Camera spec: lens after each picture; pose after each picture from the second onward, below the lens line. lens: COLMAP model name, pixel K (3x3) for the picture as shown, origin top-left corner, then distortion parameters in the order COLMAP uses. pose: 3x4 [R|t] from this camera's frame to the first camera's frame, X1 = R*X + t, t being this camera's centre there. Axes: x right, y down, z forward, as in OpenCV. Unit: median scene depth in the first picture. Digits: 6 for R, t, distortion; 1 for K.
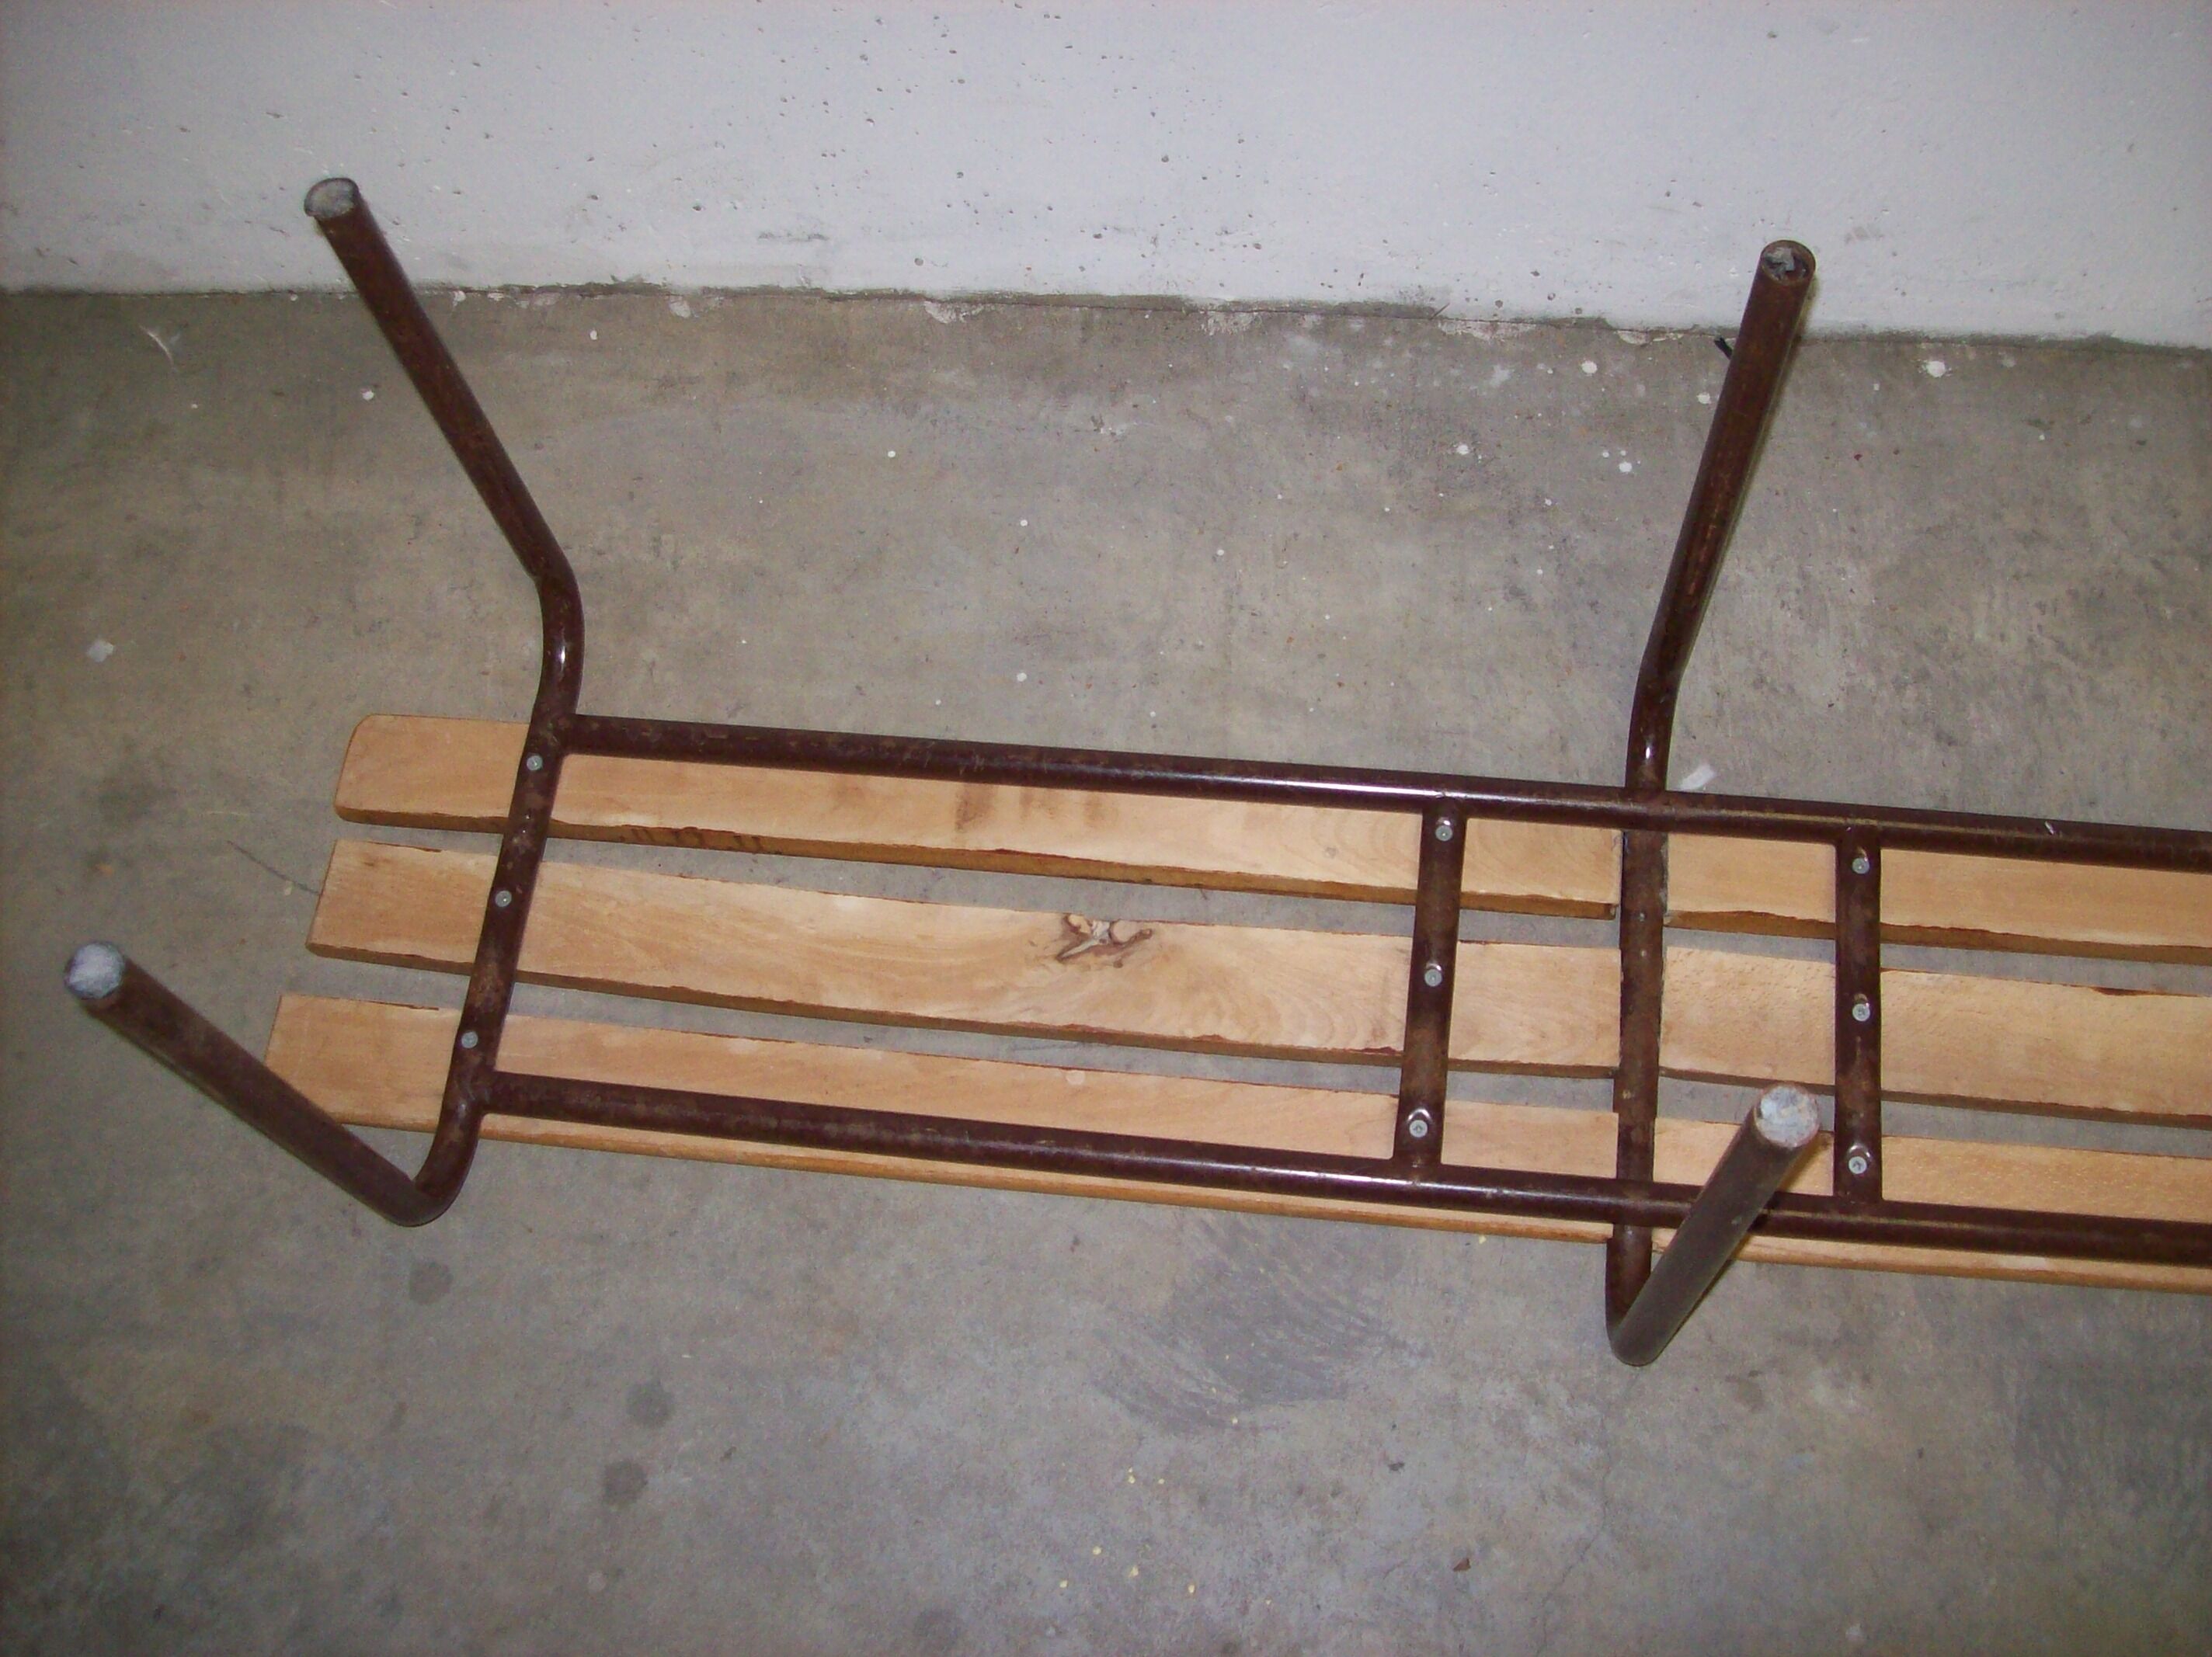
lens RADIAL K [[2321.8, 0, 1115.2], [0, 2321.8, 838.5], [0, 0, 1]] dist [-0.145608, 0.000000]
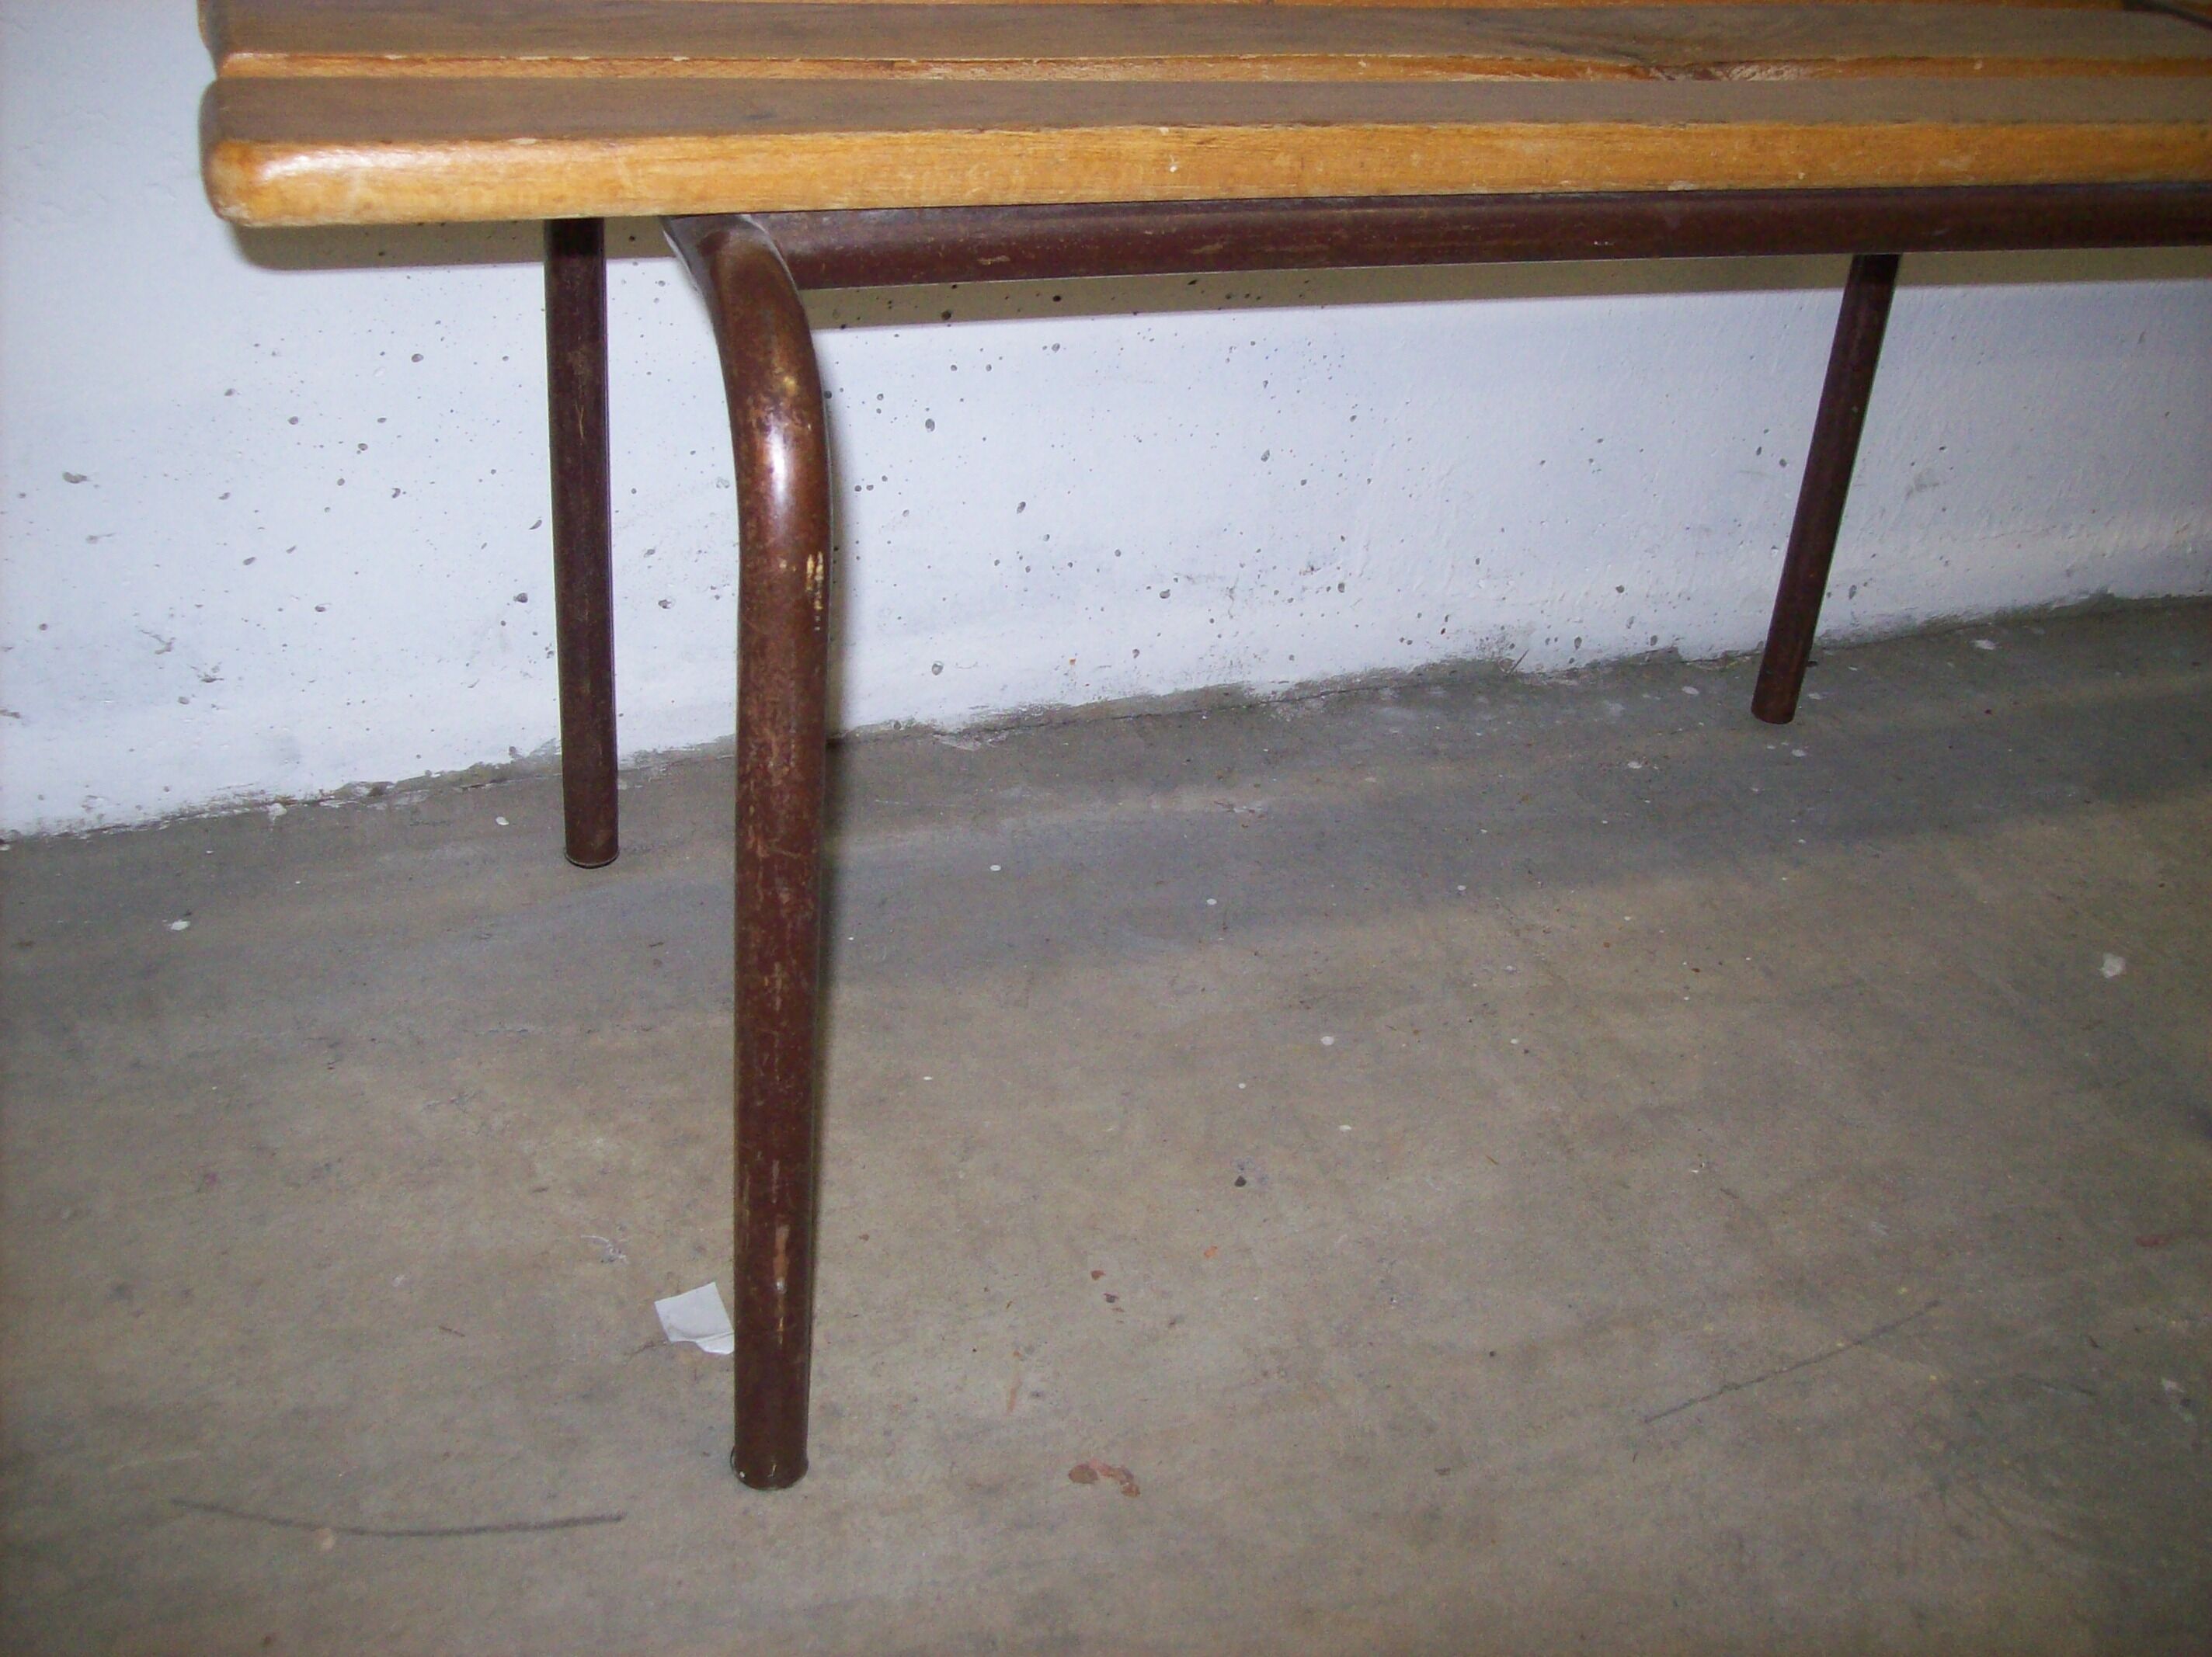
lens RADIAL K [[2321.8, 0, 1117.2], [0, 2321.8, 825.5], [0, 0, 1]] dist [-0.145608, 0.000000]
pose [[0.893008, -0.103888, 0.437886, -0.407357], [0.320710, 0.829502, -0.457243, 0.182695], [-0.315725, 0.548756, 0.774070, 0.433951]]
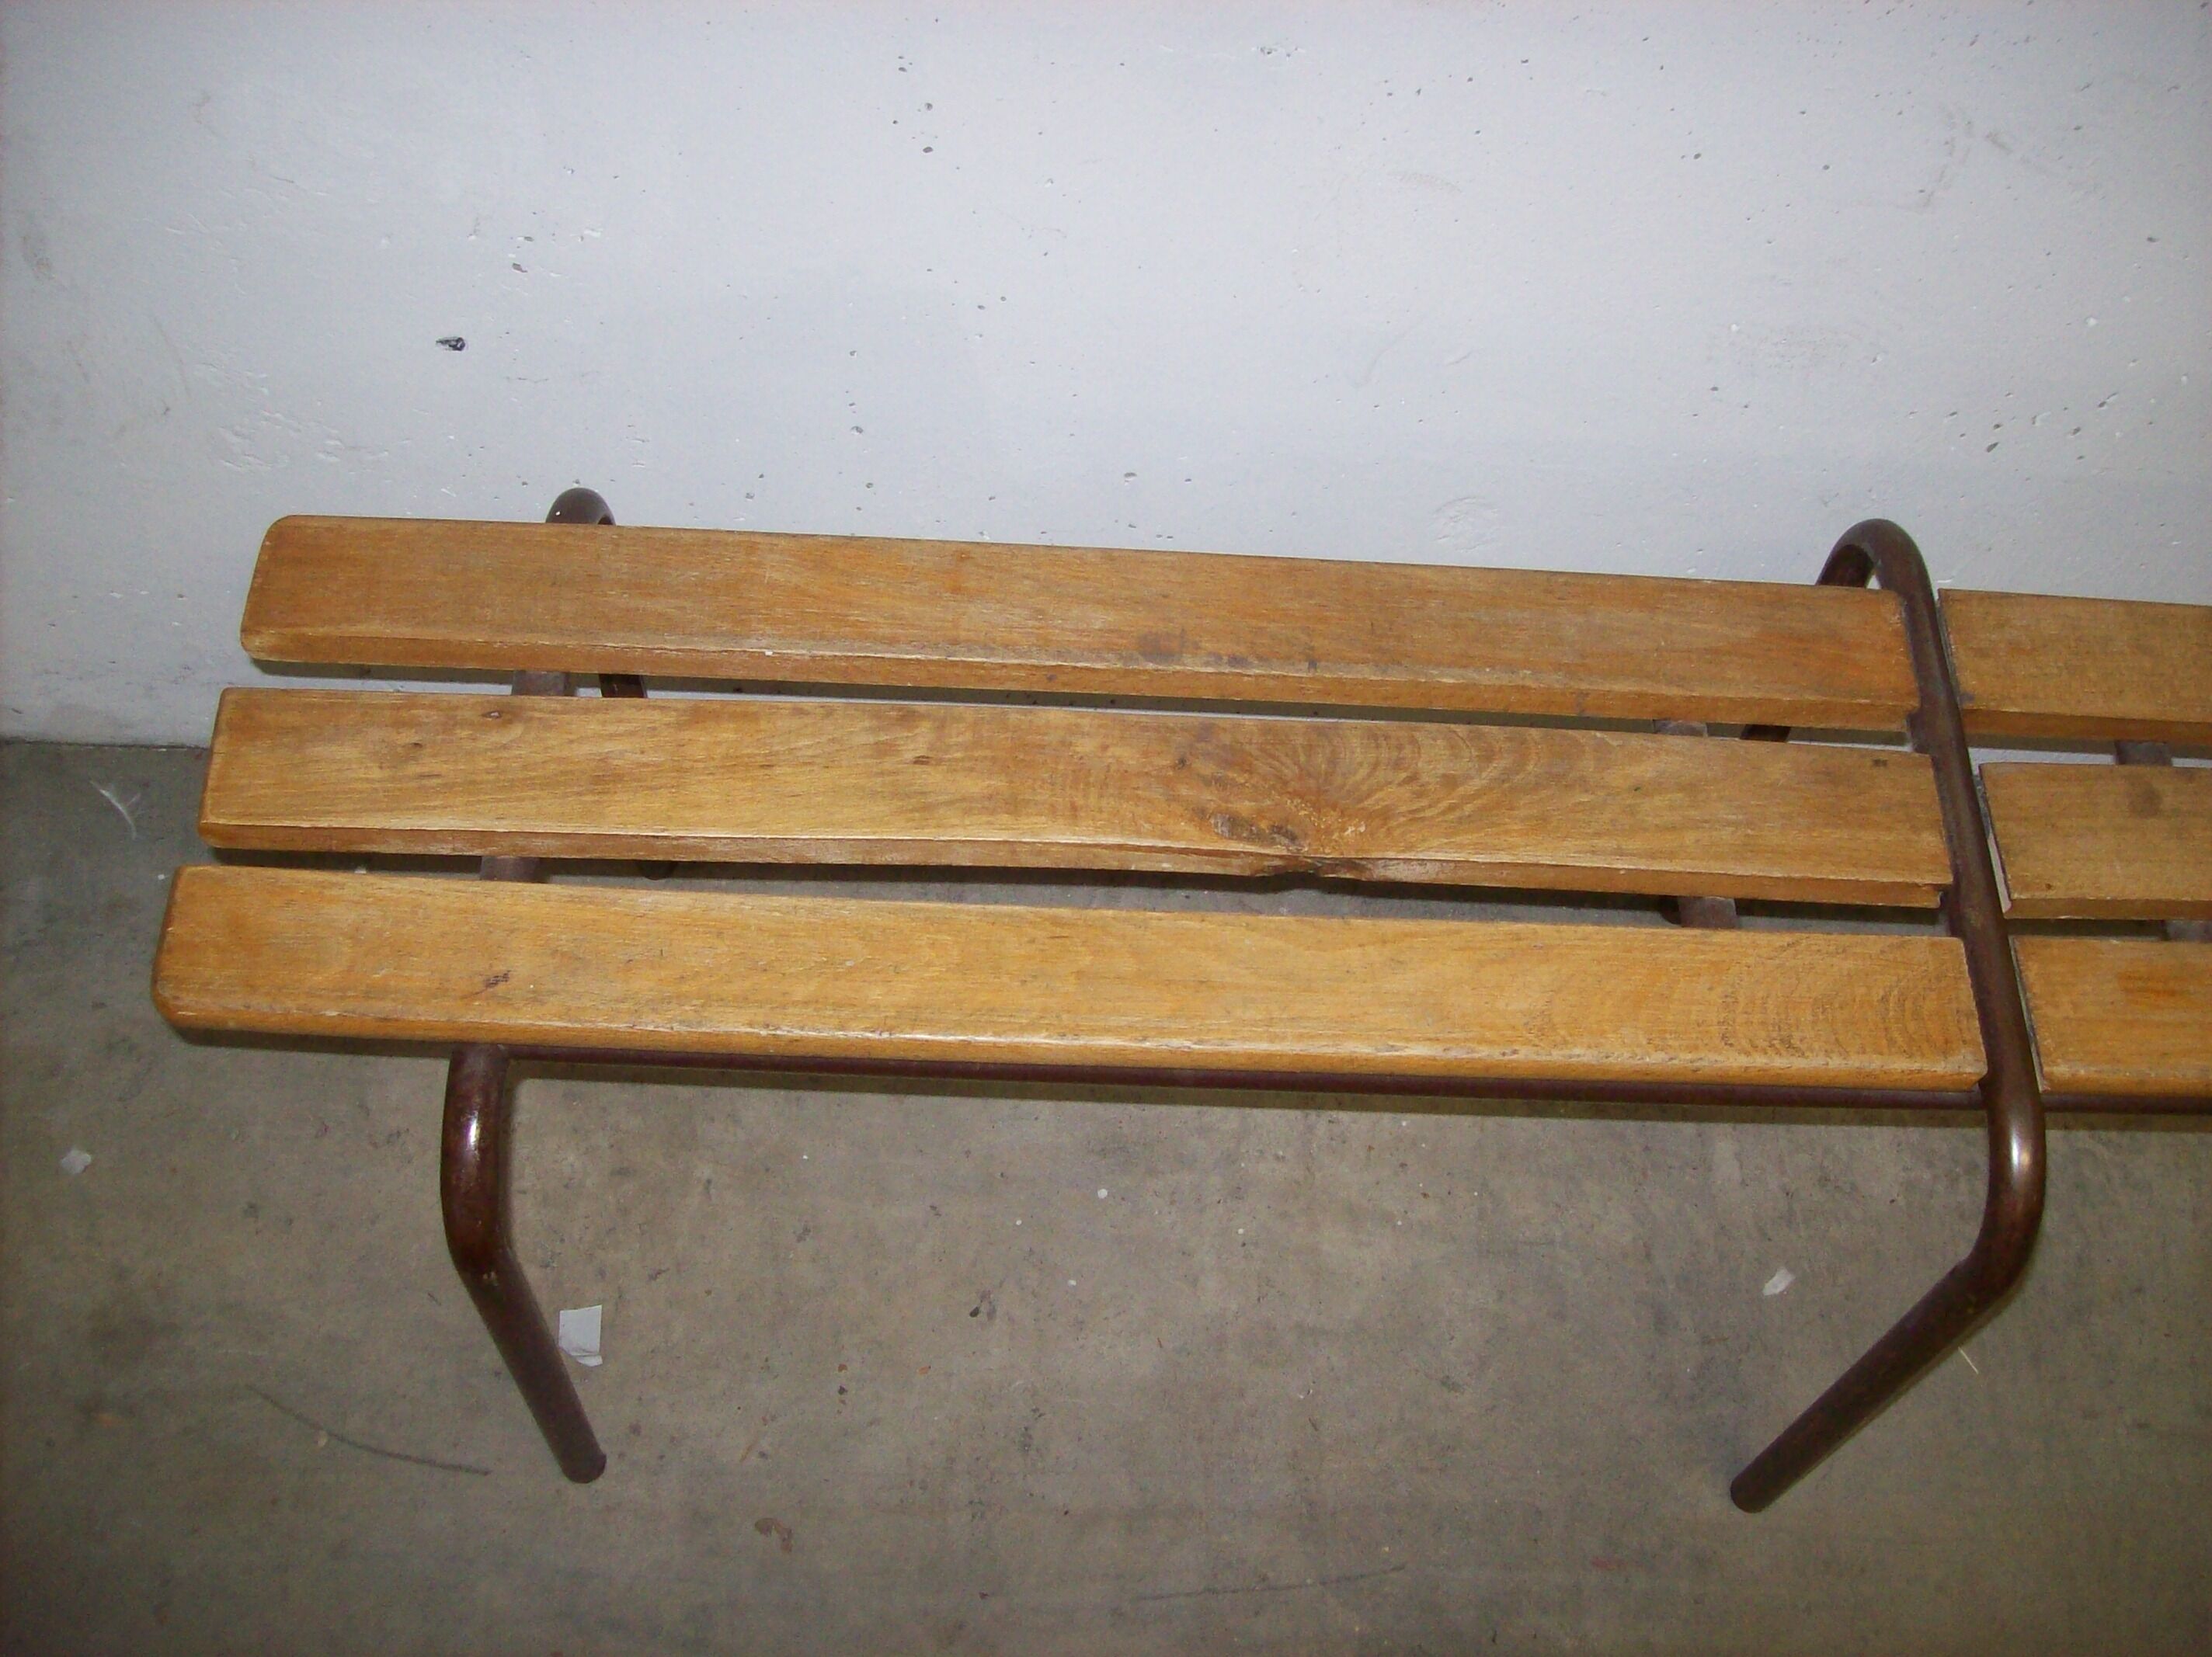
lens RADIAL K [[2321.8, 0, 1111.1], [0, 2321.8, 831.8], [0, 0, 1]] dist [-0.145608, 0.000000]
pose [[0.986907, -0.001046, 0.161284, -0.194234], [0.016450, 0.995417, -0.094205, -0.129870], [-0.160447, 0.095625, 0.982401, 0.033358]]
